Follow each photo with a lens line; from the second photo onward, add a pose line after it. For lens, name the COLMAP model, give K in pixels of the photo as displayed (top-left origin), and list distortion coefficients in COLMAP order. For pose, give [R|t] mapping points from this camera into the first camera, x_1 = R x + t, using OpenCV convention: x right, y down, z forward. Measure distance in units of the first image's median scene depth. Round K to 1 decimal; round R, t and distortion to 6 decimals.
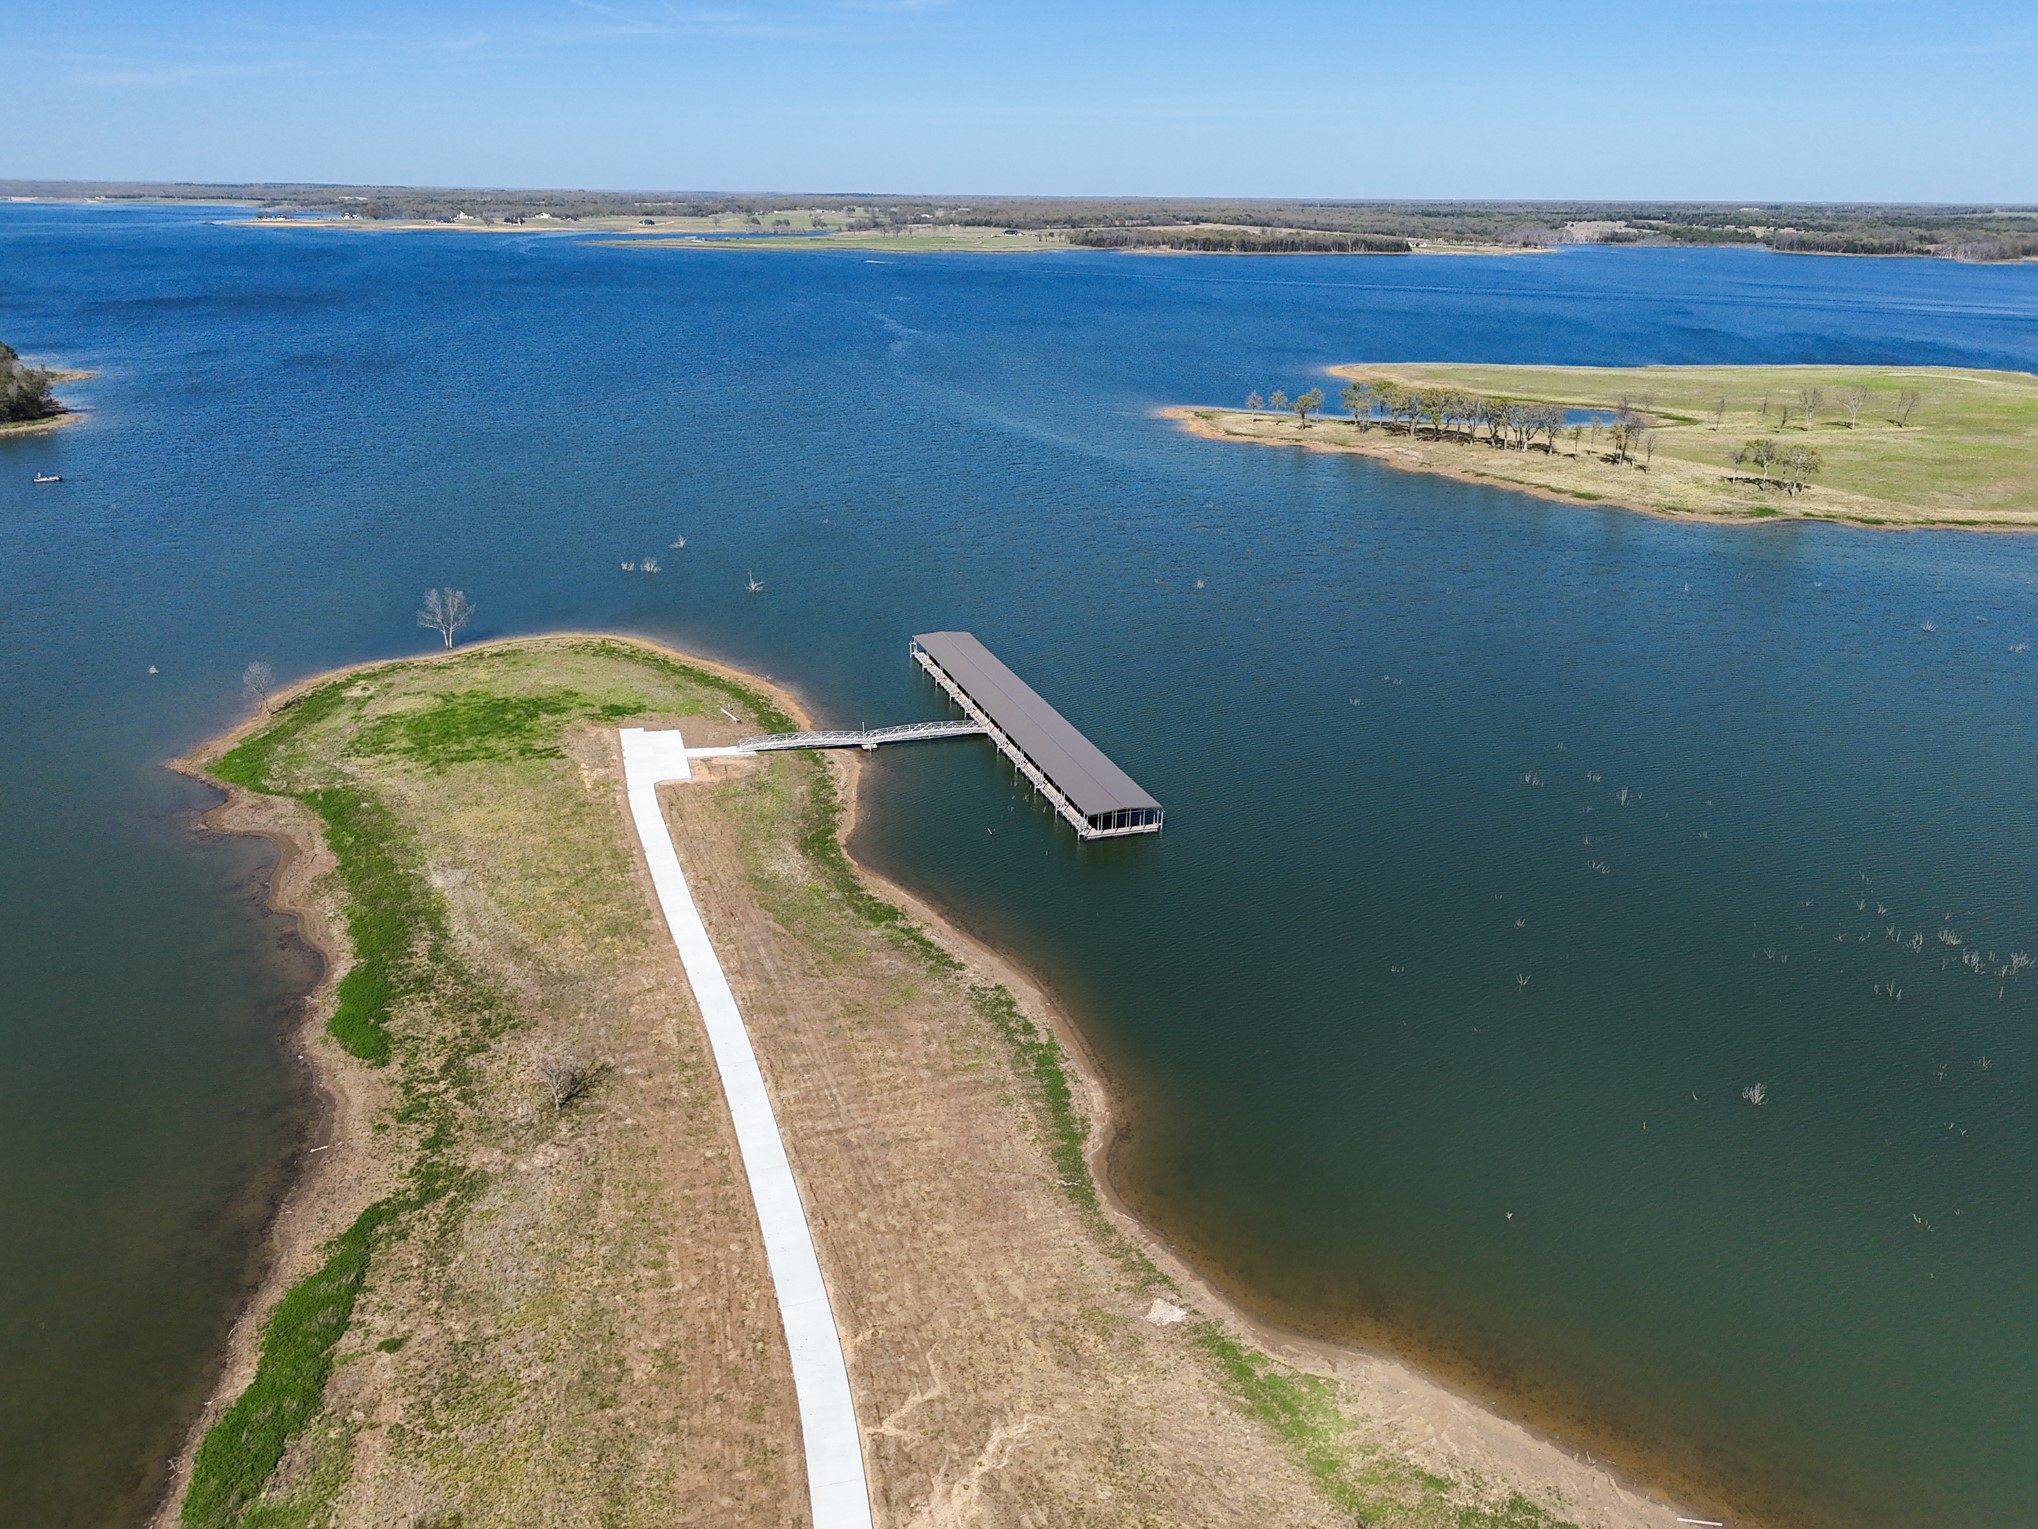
lens RADIAL K [[1499.1, 0, 1022.3], [0, 1499.1, 763.9], [0, 0, 1]] dist [0.055495, -0.050288]
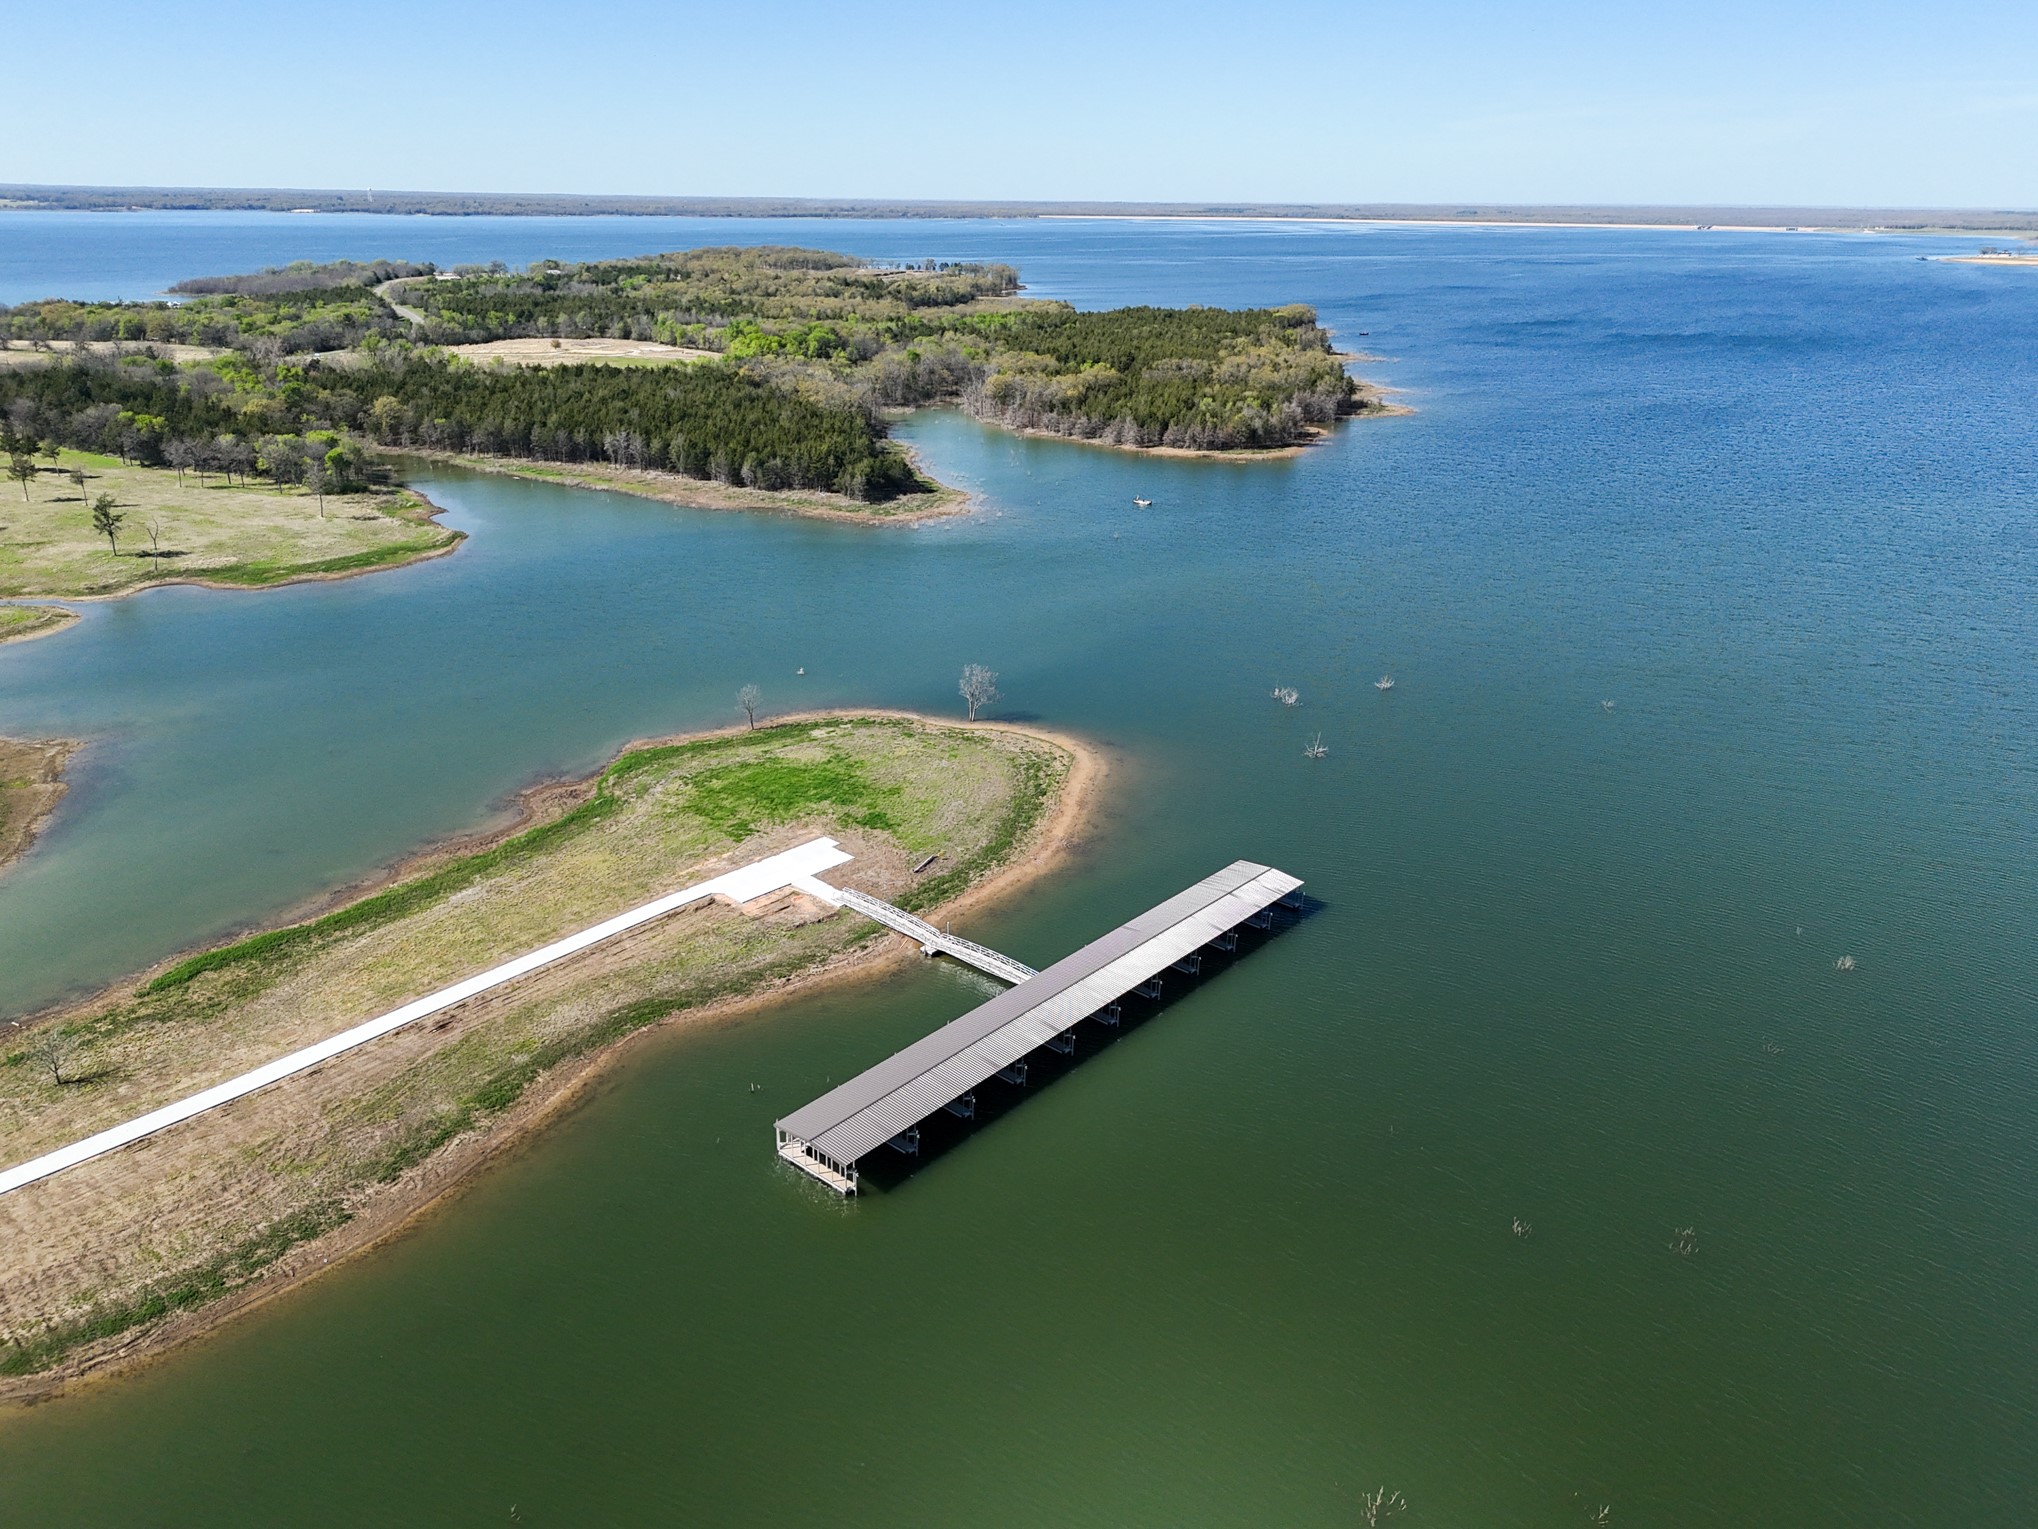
lens RADIAL K [[1499.1, 0, 1031.2], [0, 1499.1, 765.8], [0, 0, 1]] dist [0.055495, -0.050288]
pose [[0.511811, 0.298182, -0.805690, 0.511736], [-0.309488, 0.938859, 0.150867, -0.224148], [0.801416, 0.172136, 0.572802, 0.452172]]
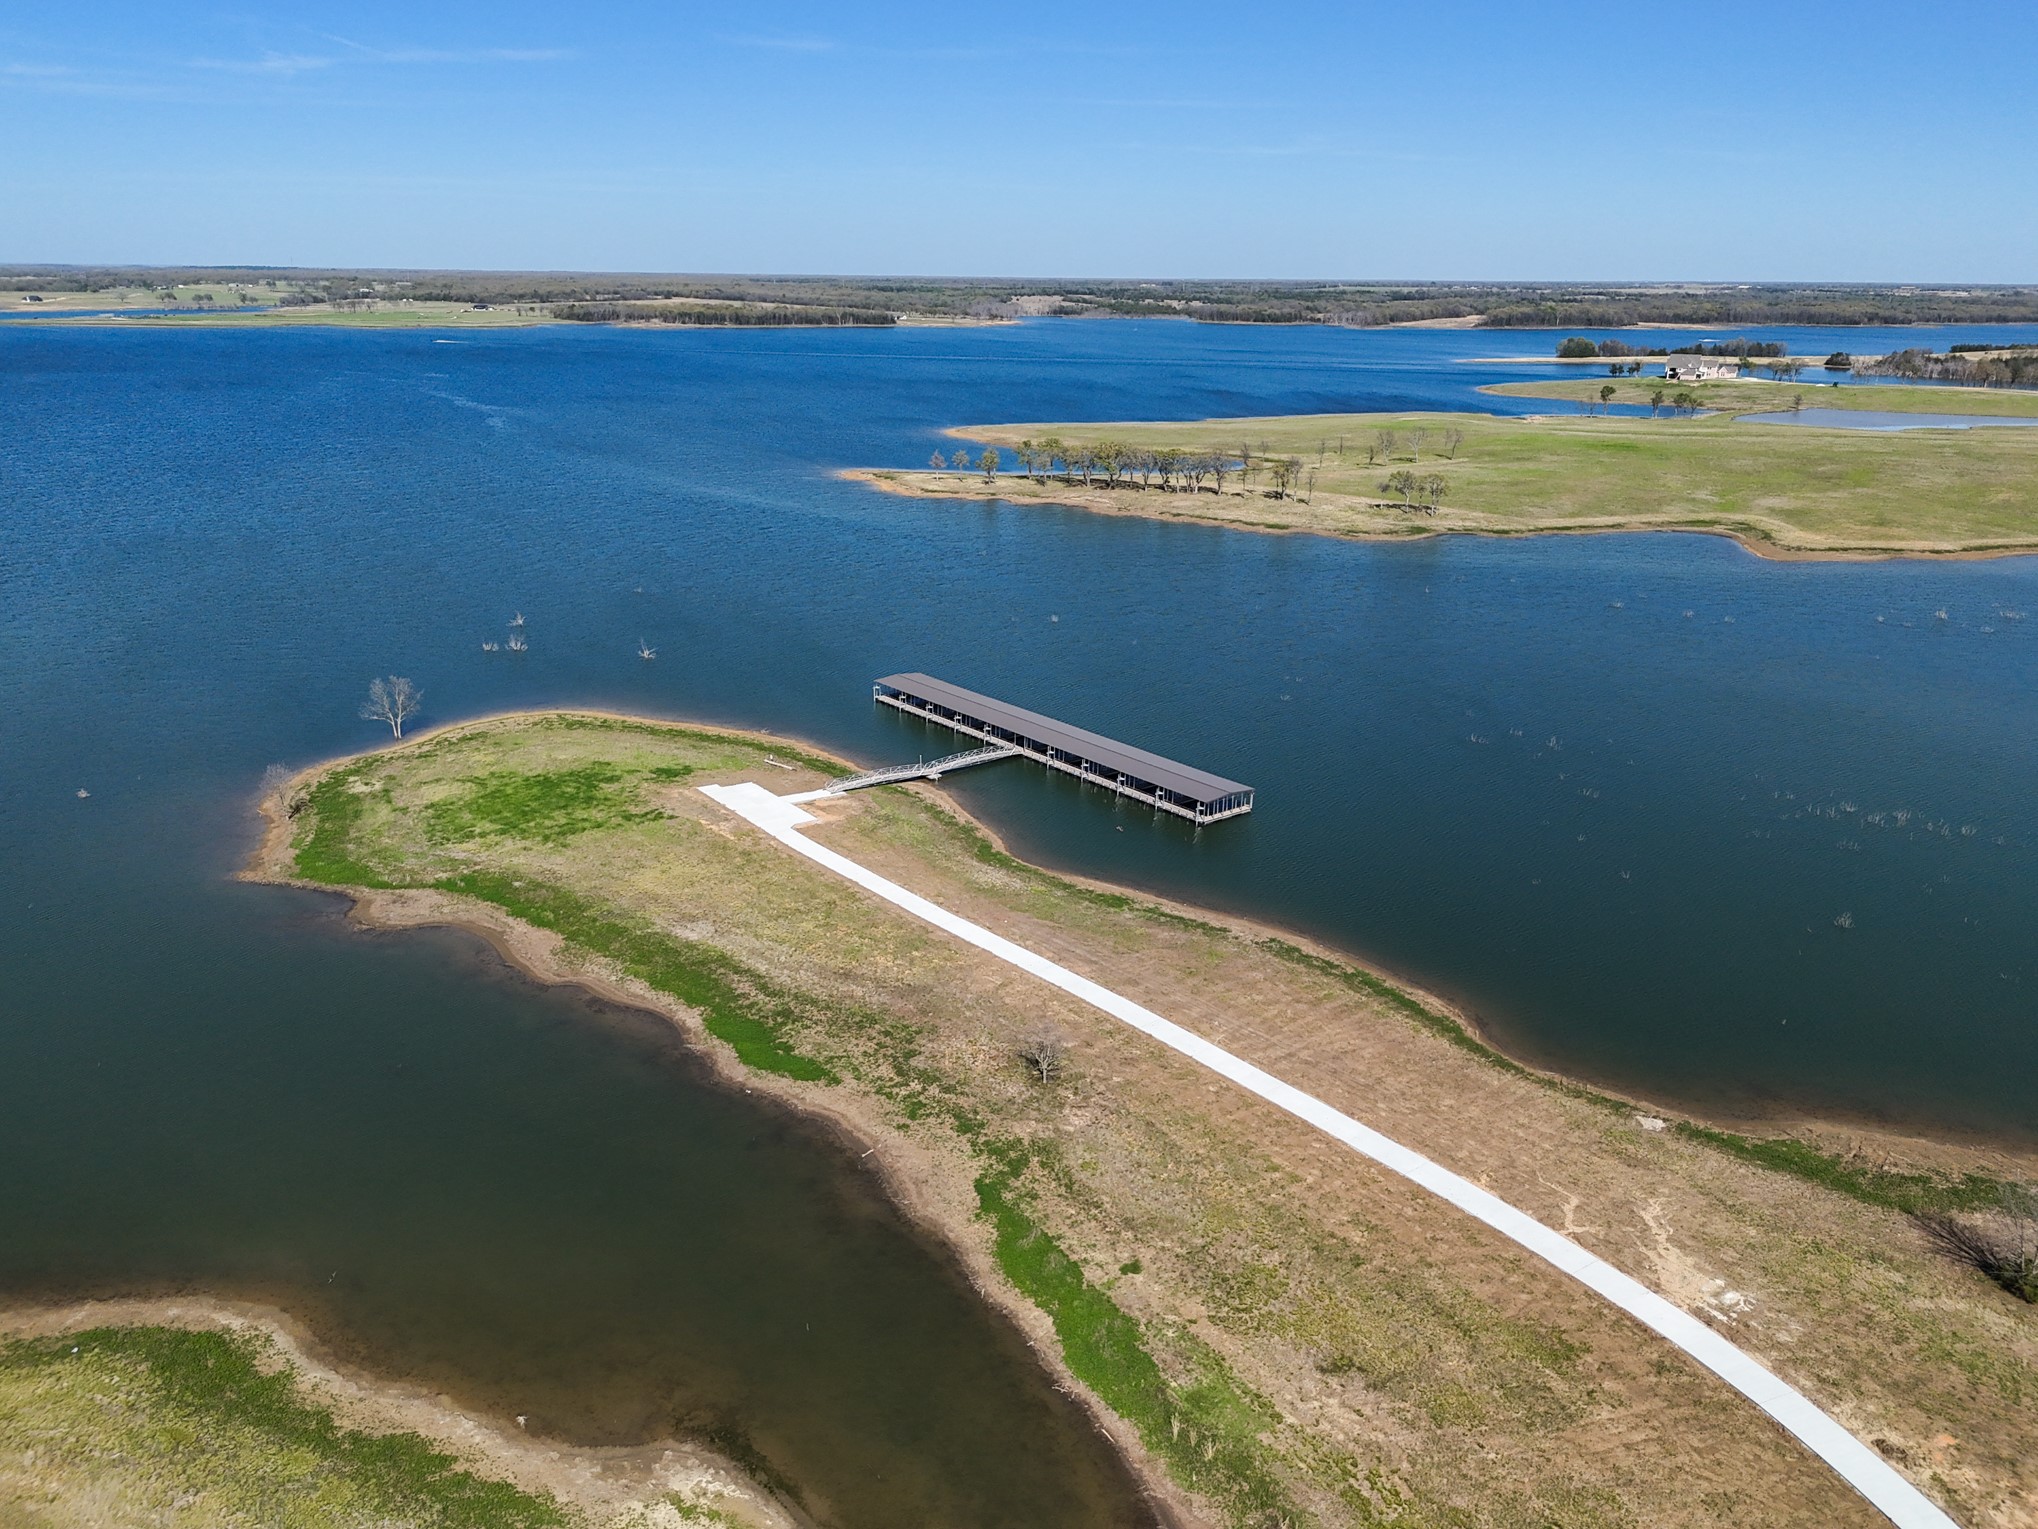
lens RADIAL K [[1499.1, 0, 1020.6], [0, 1499.1, 766.3], [0, 0, 1]] dist [0.055495, -0.050288]
pose [[0.937624, -0.110431, 0.329644, -0.338259], [0.124396, 0.992000, -0.021504, 0.010017], [-0.324632, 0.061169, 0.943860, -0.025225]]
